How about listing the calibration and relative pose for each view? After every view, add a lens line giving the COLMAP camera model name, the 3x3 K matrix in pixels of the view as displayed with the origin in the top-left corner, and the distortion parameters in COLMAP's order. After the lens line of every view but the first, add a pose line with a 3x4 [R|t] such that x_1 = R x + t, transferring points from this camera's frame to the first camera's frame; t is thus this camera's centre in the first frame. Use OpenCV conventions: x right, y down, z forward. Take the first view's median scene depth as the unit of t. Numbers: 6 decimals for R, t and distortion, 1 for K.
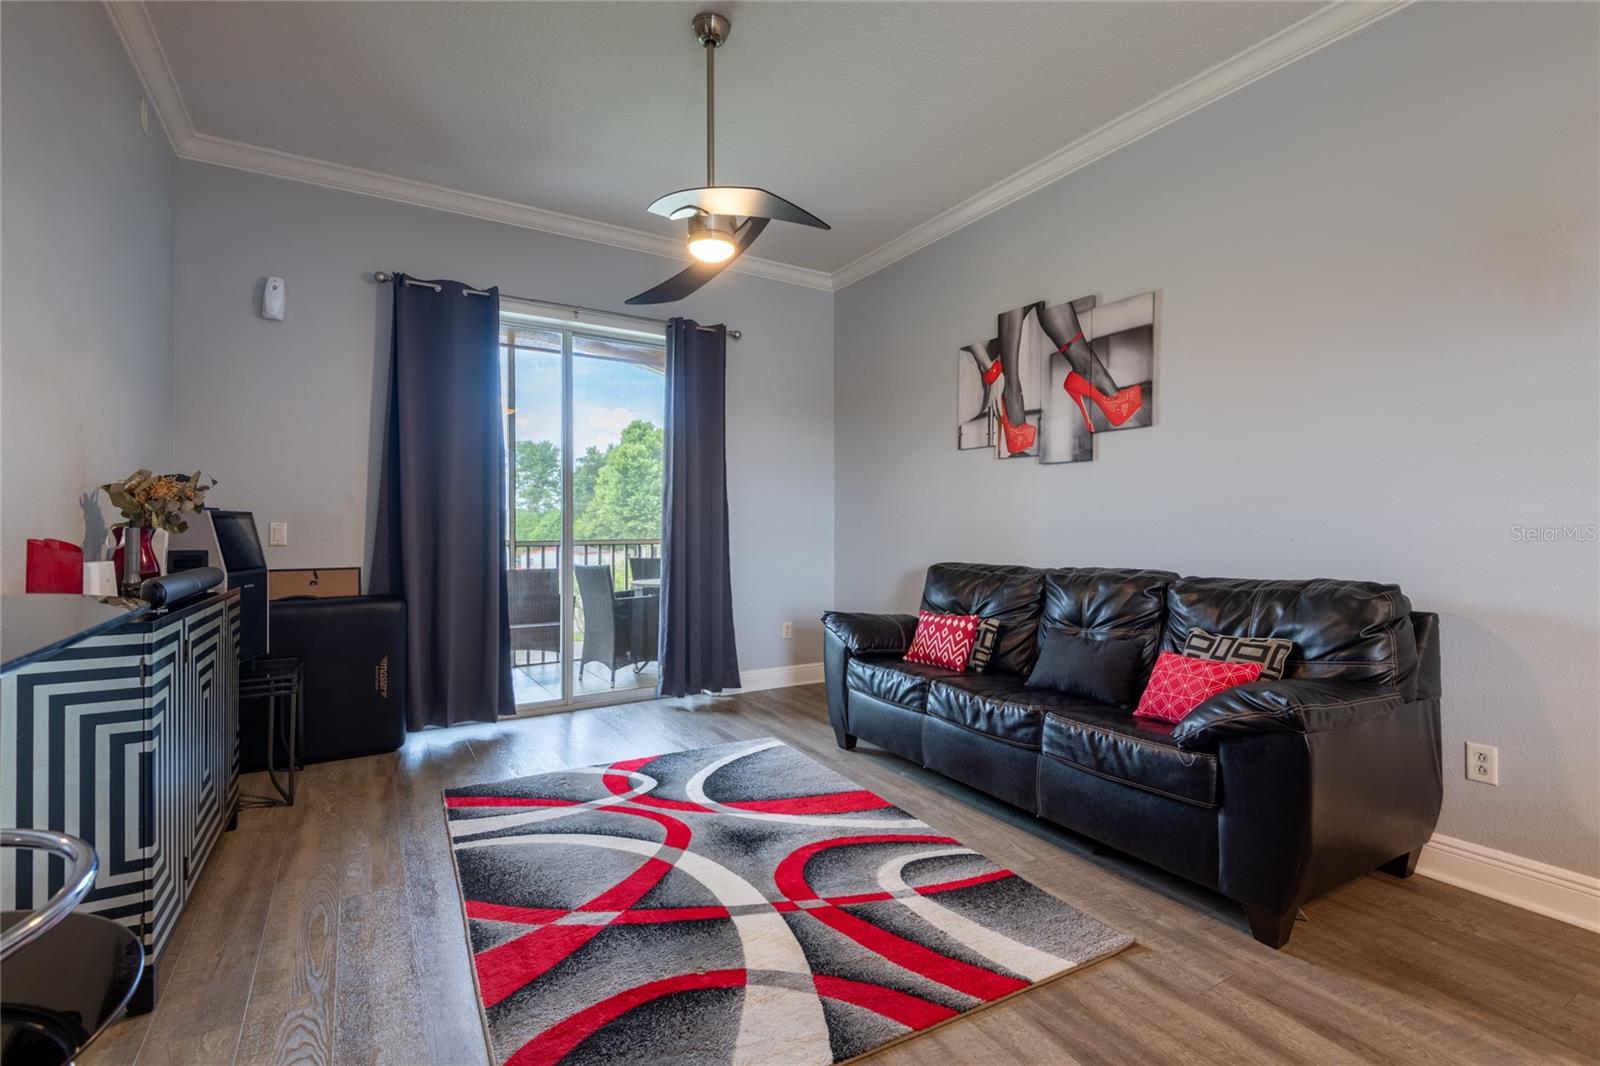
lens RADIAL K [[729.4, 0, 812.7], [0, 729.4, 520.8], [0, 0, 1]] dist [0.022889, -0.013674]
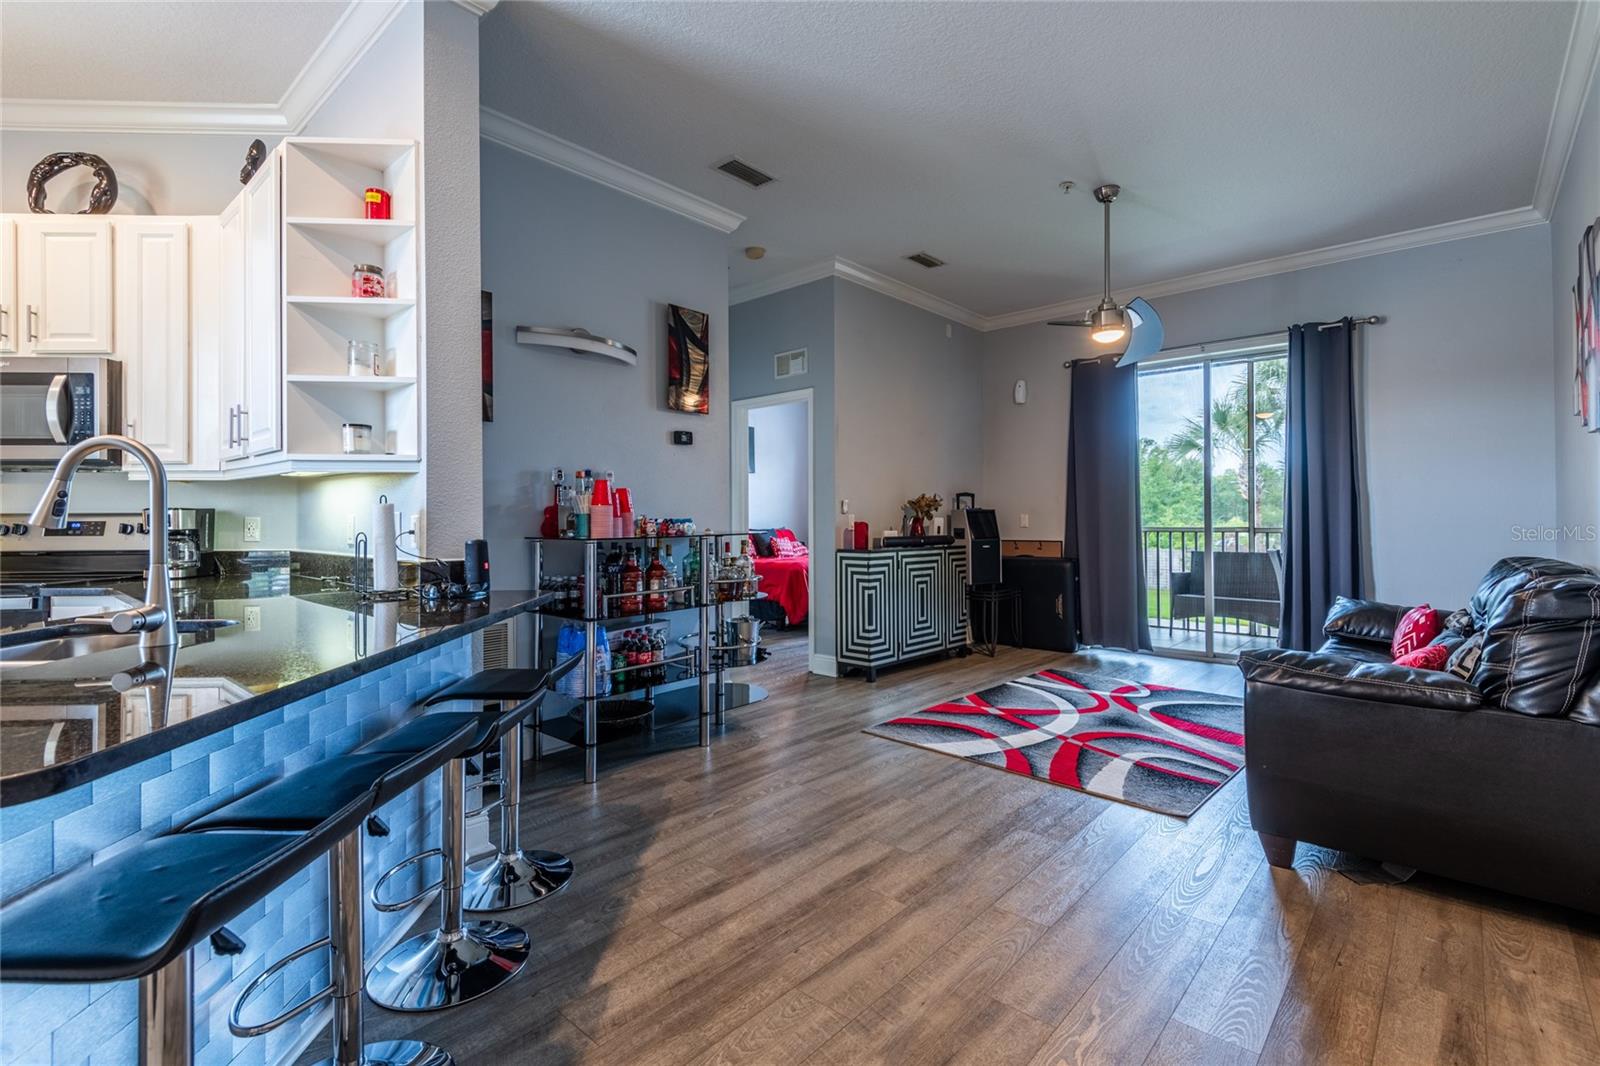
lens RADIAL K [[729.4, 0, 801.9], [0, 729.4, 515.4], [0, 0, 1]] dist [0.022889, -0.013674]
pose [[0.274339, -0.007878, -0.961601, 1.040202], [0.014823, 0.999882, -0.003962, 0.003221], [0.961519, -0.013166, 0.274424, -0.035219]]
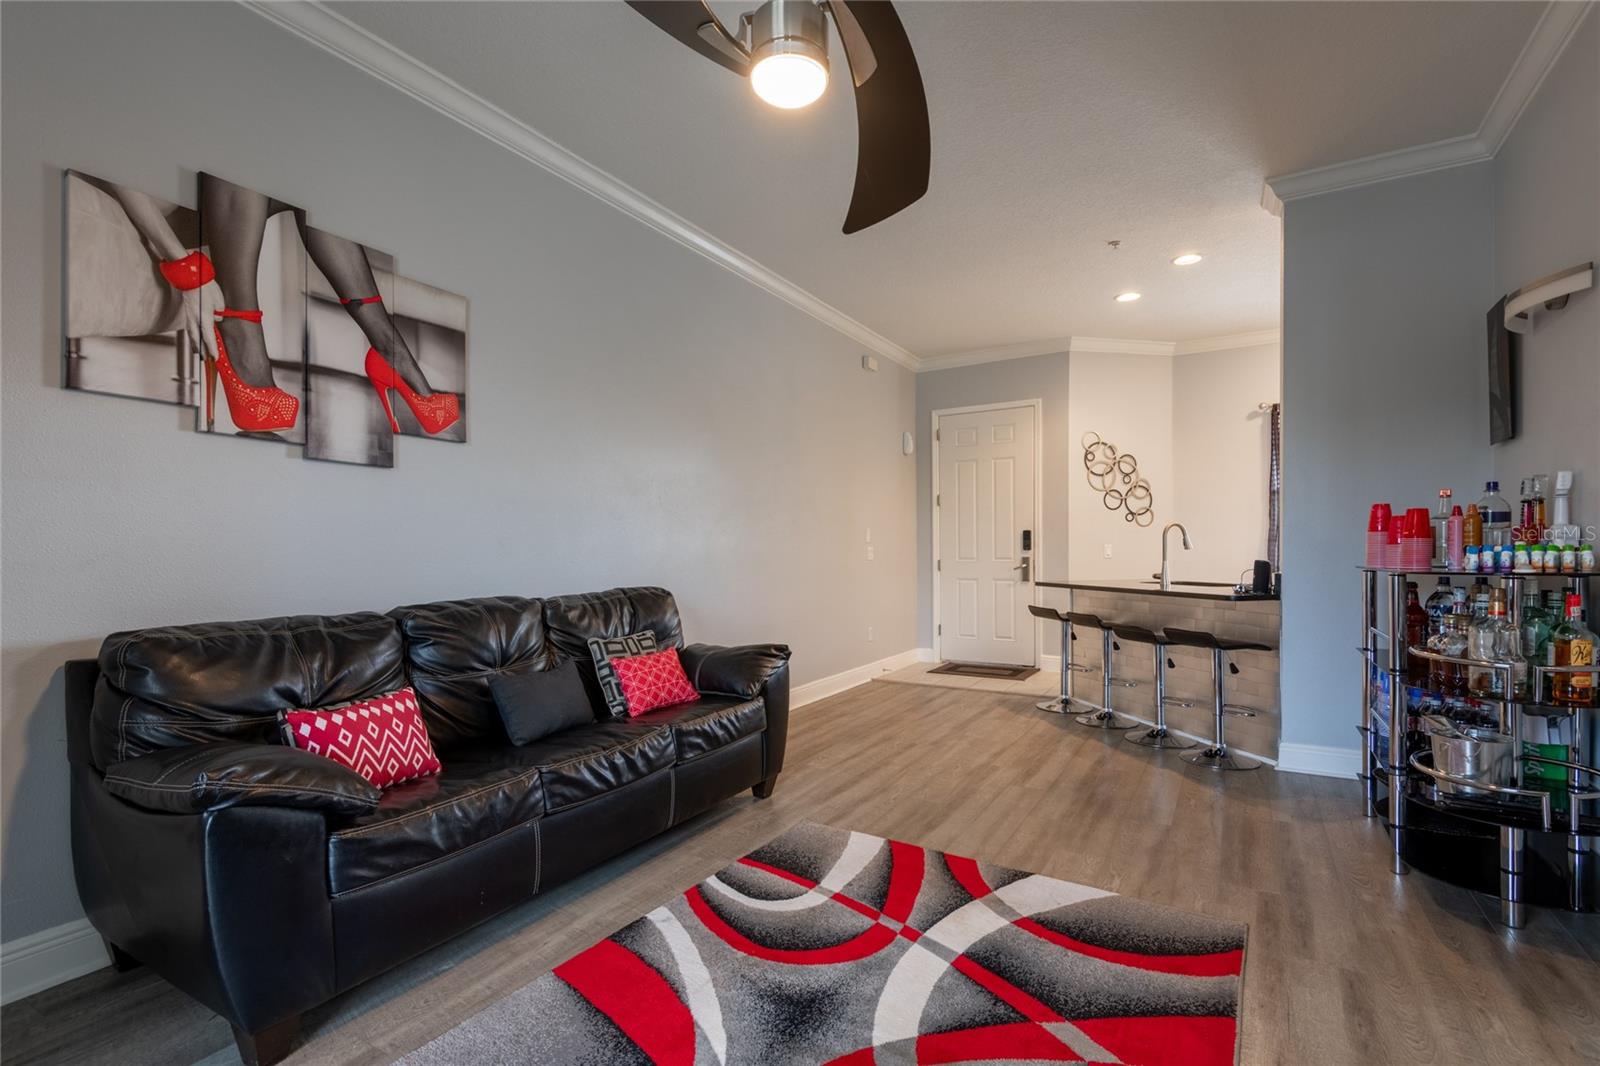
lens RADIAL K [[729.4, 0, 800.9], [0, 729.4, 566.4], [0, 0, 1]] dist [0.022889, -0.013674]
pose [[-0.458277, -0.020138, 0.888581, -0.604463], [-0.002165, 0.999766, 0.021541, 0.005334], [-0.888807, 0.007949, -0.458214, 1.136759]]
